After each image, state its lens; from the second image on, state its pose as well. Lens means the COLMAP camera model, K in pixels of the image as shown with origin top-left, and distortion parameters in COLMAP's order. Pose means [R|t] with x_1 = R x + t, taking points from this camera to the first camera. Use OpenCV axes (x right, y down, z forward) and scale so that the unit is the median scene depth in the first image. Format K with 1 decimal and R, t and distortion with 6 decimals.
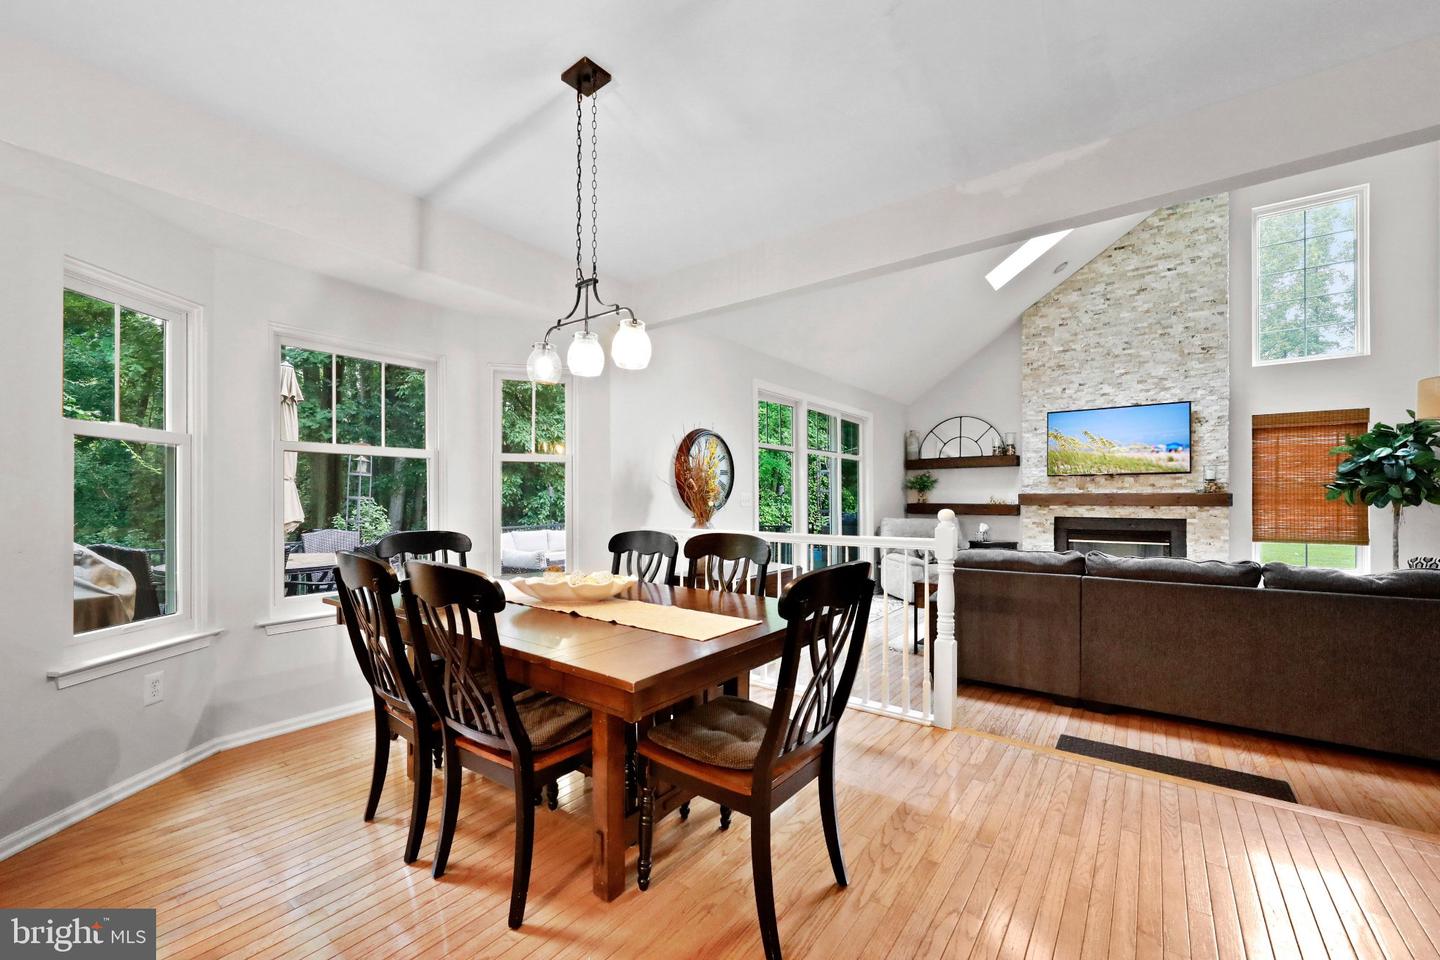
lens RADIAL K [[561.3, 0, 716.1], [0, 561.3, 492.0], [0, 0, 1]] dist [0.001633, 0.000079]
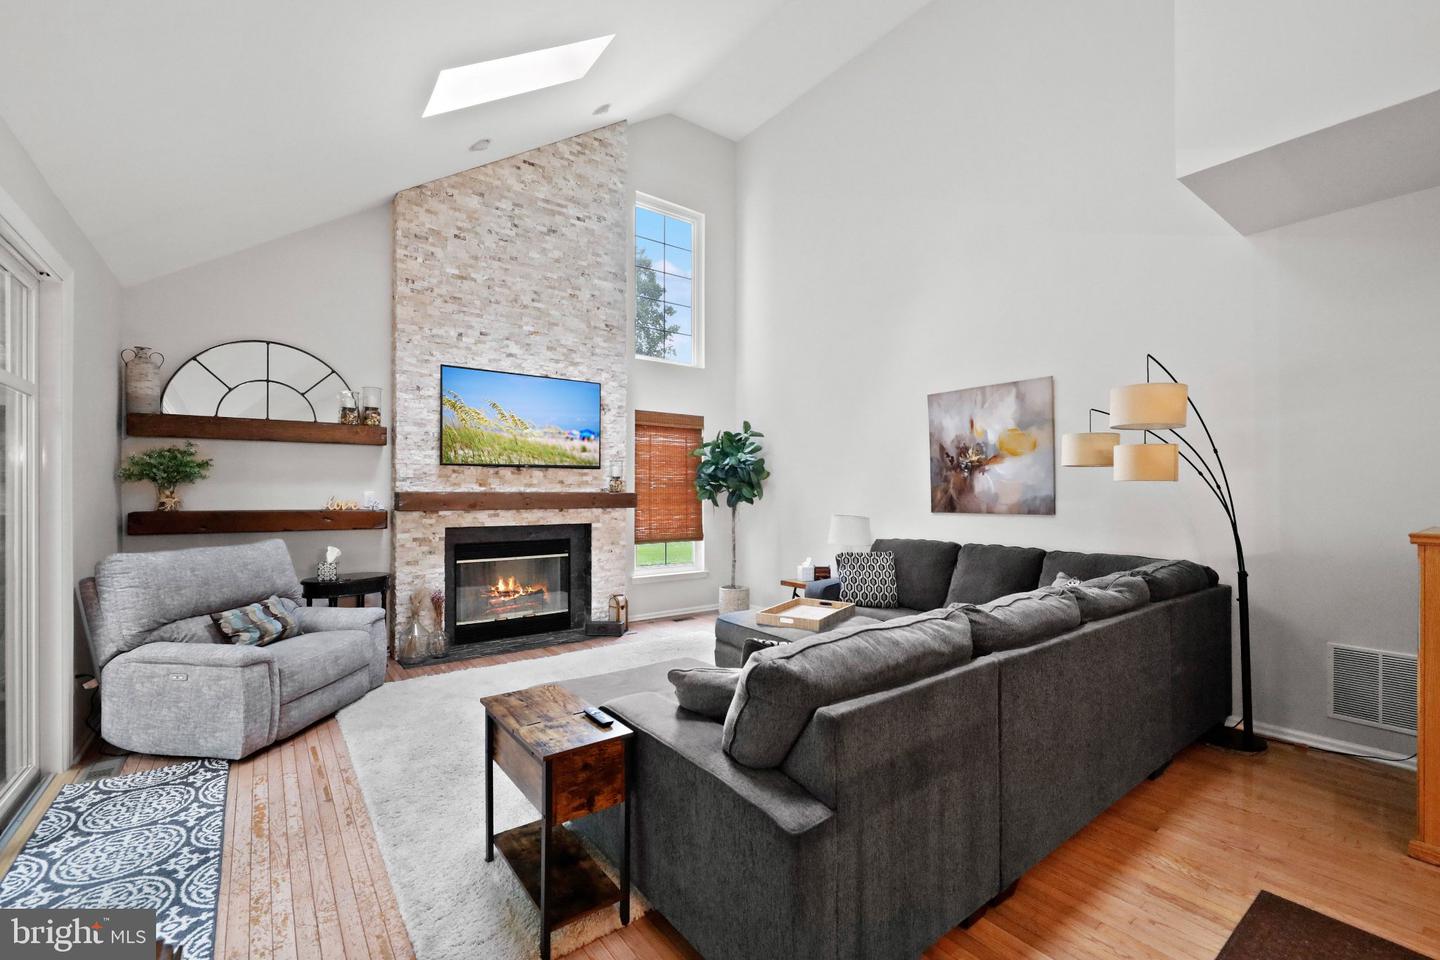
lens RADIAL K [[608.3, 0, 716.1], [0, 608.3, 484.2], [0, 0, 1]] dist [0.005064, 0.000277]
pose [[0.274893, 0.015750, 0.961346, 0.015291], [-0.009913, 0.999859, -0.013546, 0.000278], [-0.961424, -0.005806, 0.275011, 0.536048]]
